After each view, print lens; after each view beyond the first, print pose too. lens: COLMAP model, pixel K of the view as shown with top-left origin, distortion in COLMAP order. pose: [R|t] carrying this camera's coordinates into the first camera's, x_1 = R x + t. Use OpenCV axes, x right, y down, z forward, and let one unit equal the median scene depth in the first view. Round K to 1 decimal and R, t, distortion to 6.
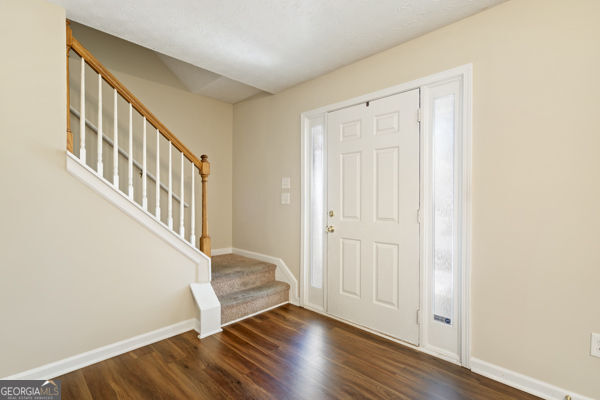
lens RADIAL K [[279.5, 0, 303.0], [0, 279.5, 198.9], [0, 0, 1]] dist [-0.007537, 0.000976]
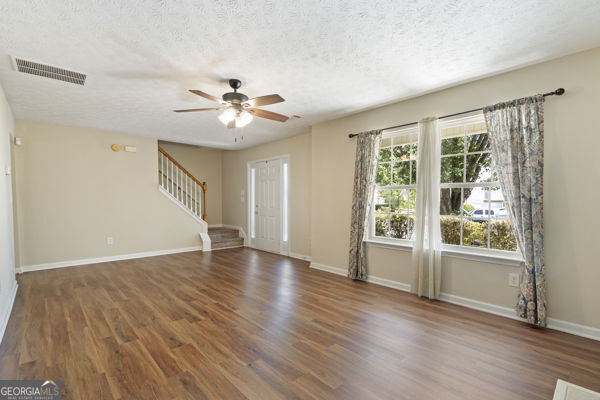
lens RADIAL K [[279.5, 0, 306.3], [0, 279.5, 203.5], [0, 0, 1]] dist [-0.007537, 0.000976]
pose [[0.999168, 0.000620, -0.040779, 0.669040], [0.000117, 0.999837, 0.018078, -0.009985], [0.040783, -0.018067, 0.999005, -1.485544]]
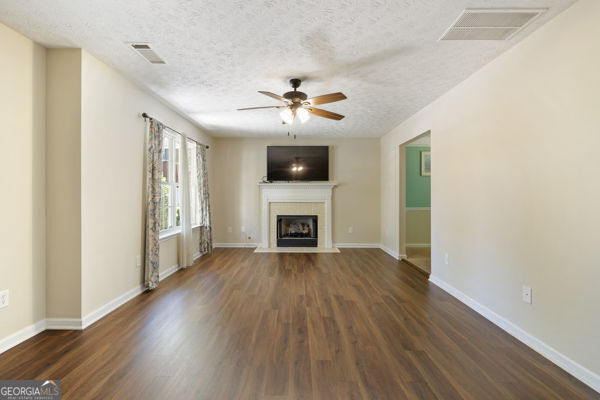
lens RADIAL K [[279.5, 0, 295.2], [0, 279.5, 197.3], [0, 0, 1]] dist [-0.007537, 0.000976]
pose [[-0.688053, -0.007437, 0.725623, -0.554658], [-0.005962, 0.999972, 0.004595, -0.000144], [-0.725636, -0.001165, -0.688077, 0.526485]]
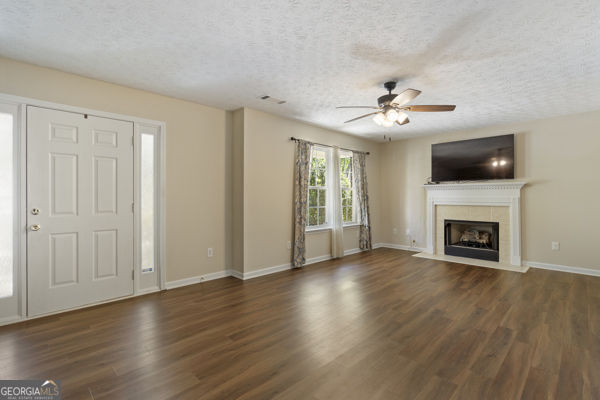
lens RADIAL K [[279.5, 0, 295.9], [0, 279.5, 196.8], [0, 0, 1]] dist [-0.007537, 0.000976]
pose [[0.031341, 0.001118, 0.999508, -0.904016], [-0.005209, 0.999986, -0.000955, -0.001512], [-0.999495, -0.005177, 0.031347, 0.065301]]
